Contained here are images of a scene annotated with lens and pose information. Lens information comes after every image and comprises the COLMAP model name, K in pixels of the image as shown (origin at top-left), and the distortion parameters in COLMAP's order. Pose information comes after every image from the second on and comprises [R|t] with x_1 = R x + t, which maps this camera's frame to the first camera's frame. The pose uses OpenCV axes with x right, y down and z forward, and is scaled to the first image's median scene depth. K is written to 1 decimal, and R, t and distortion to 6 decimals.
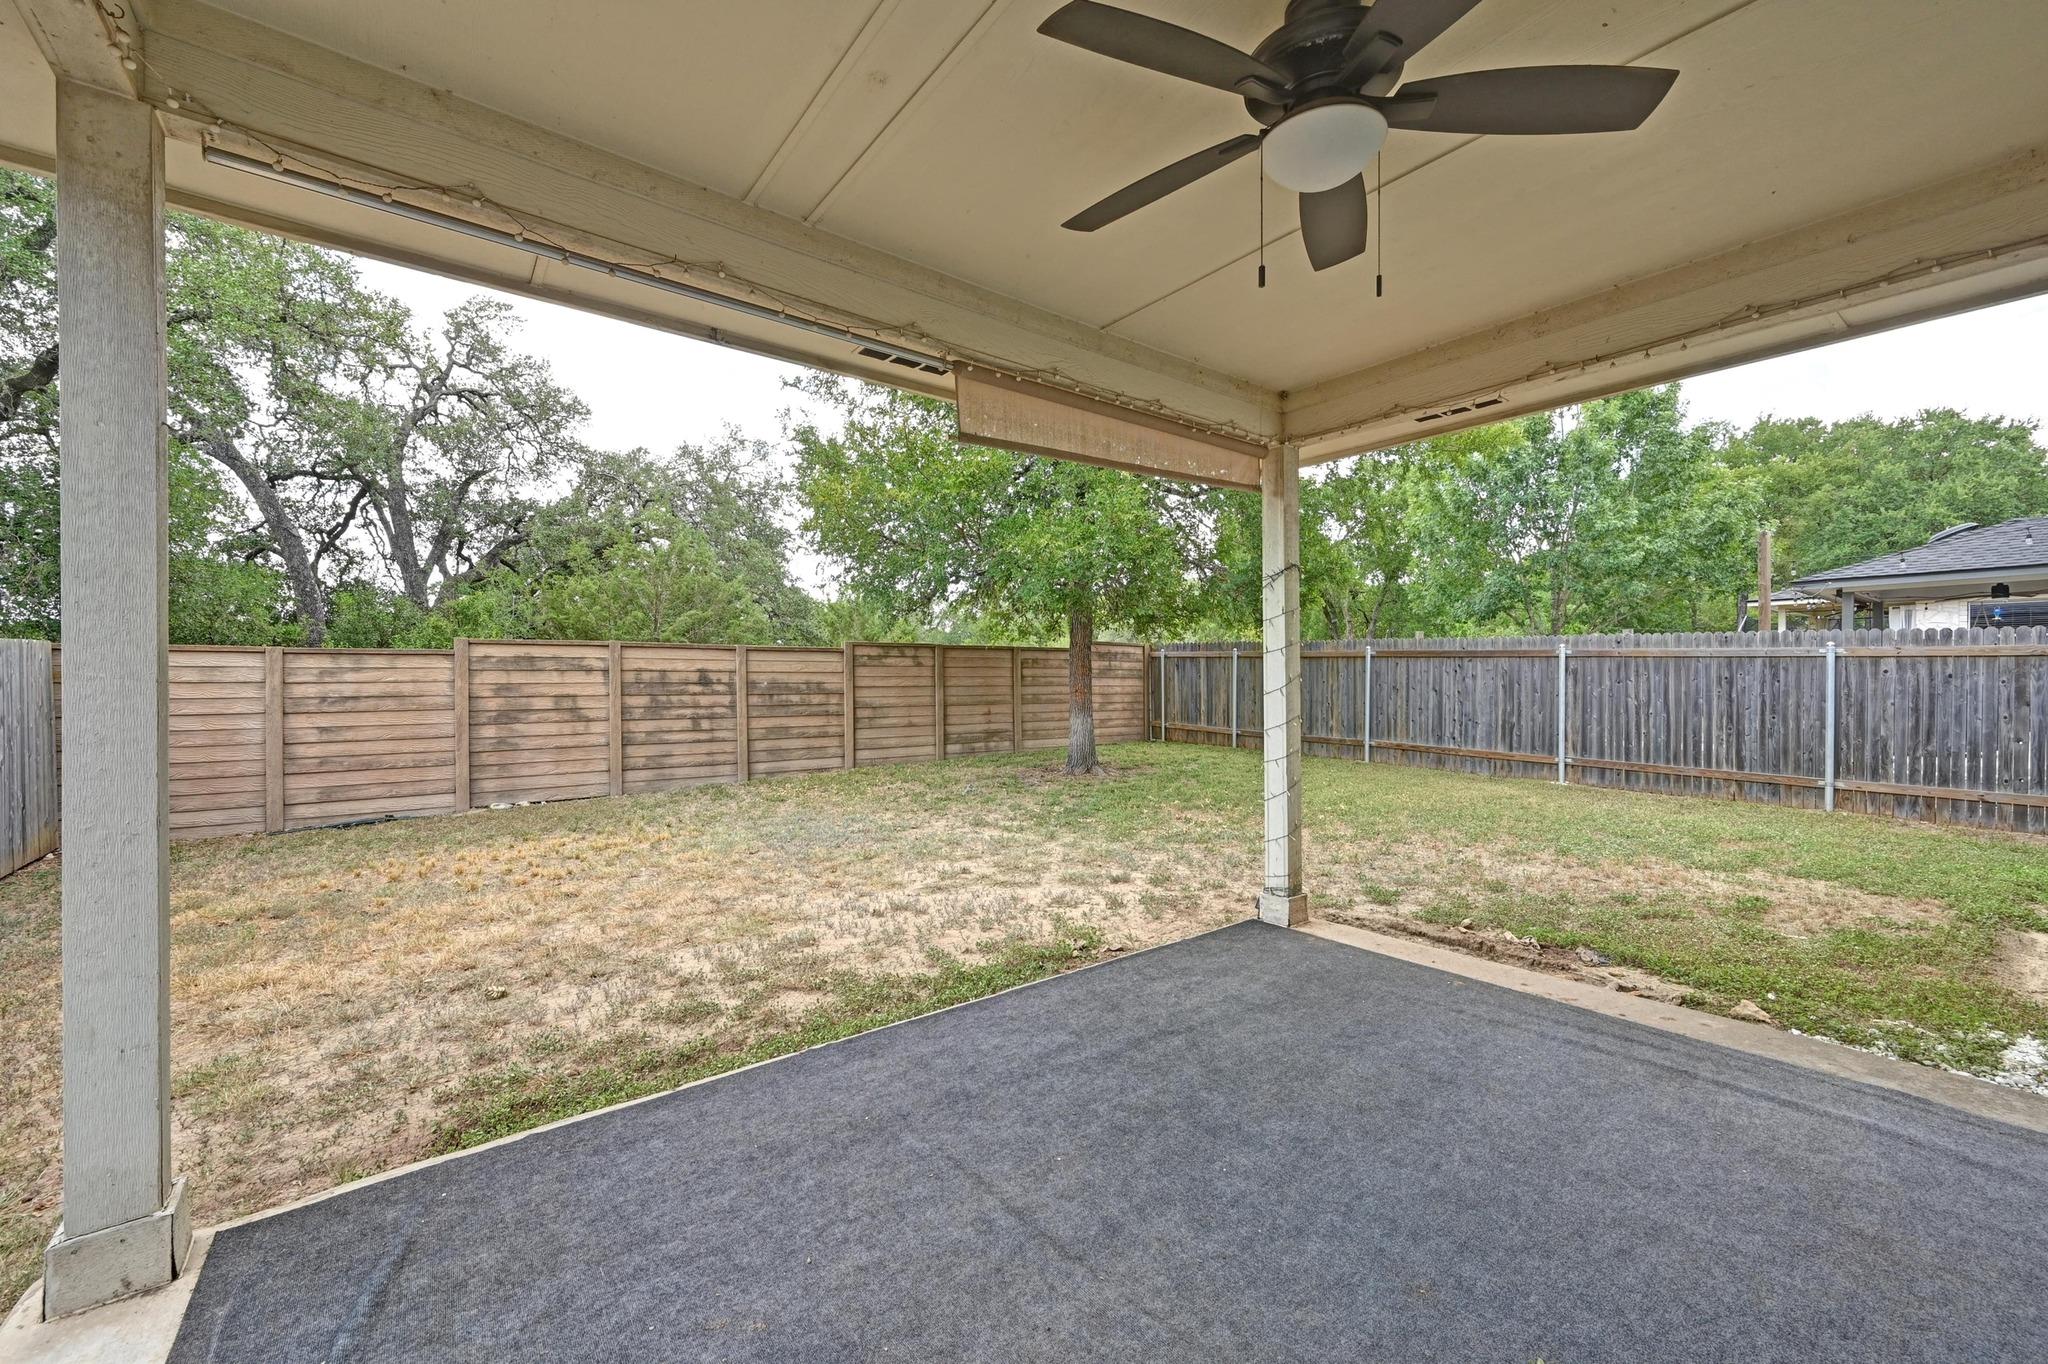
lens RADIAL K [[816.0, 0, 1036.3], [0, 816.0, 684.8], [0, 0, 1]] dist [0.000079, 0.000118]
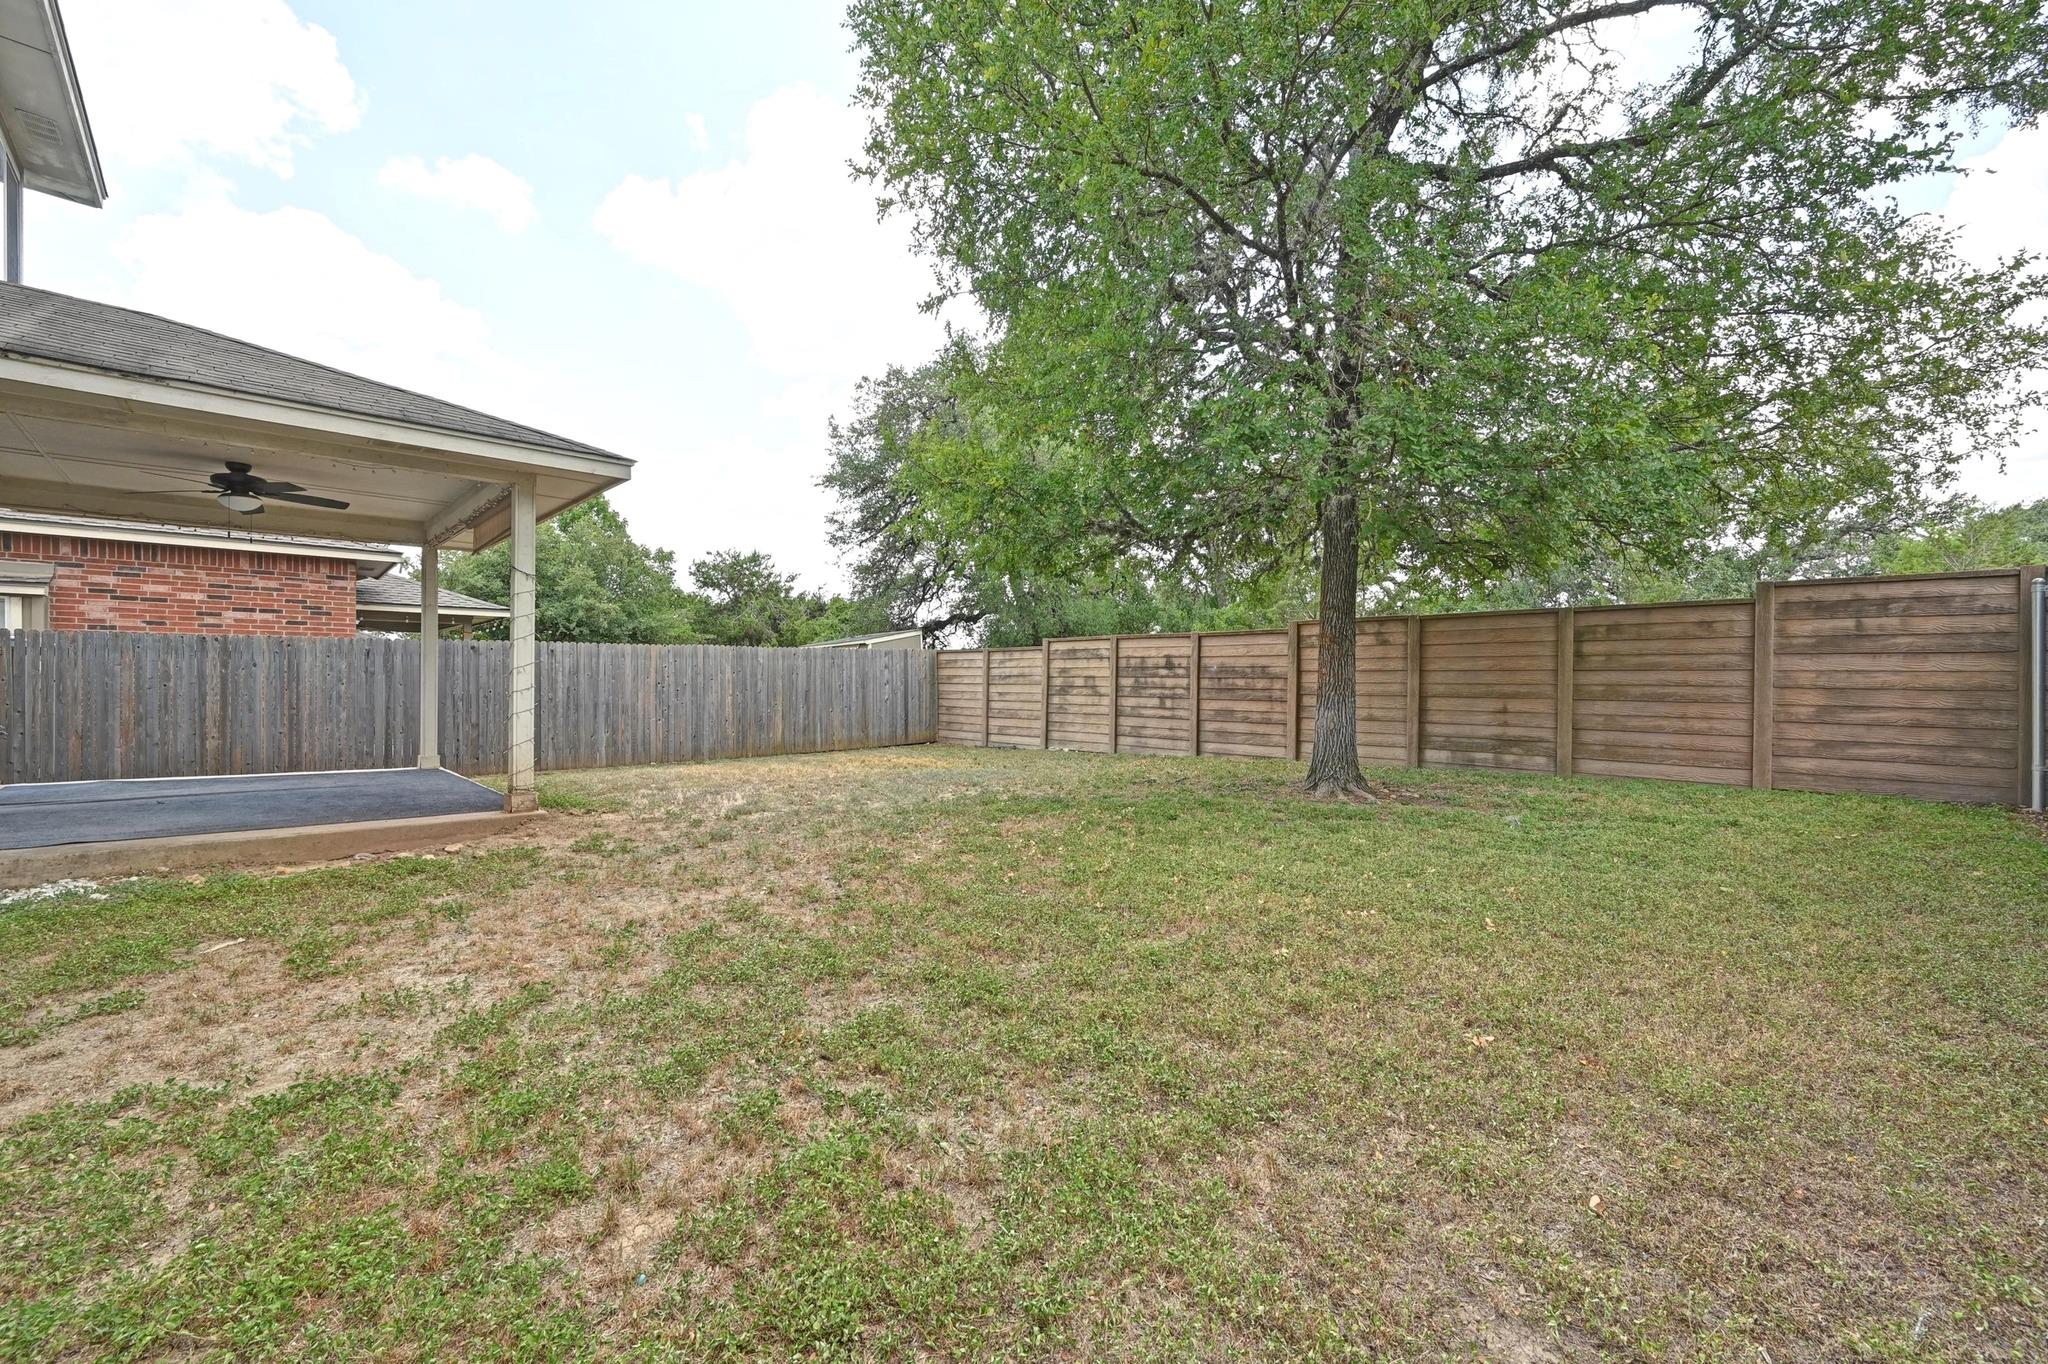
lens RADIAL K [[807.6, 0, 1026.4], [0, 807.6, 683.1], [0, 0, 1]] dist [0.000543, 0.000420]
pose [[0.117524, 0.009064, -0.993029, 0.686922], [-0.010246, 0.999916, 0.007914, 0.013078], [0.993017, 0.009245, 0.117607, 0.657227]]
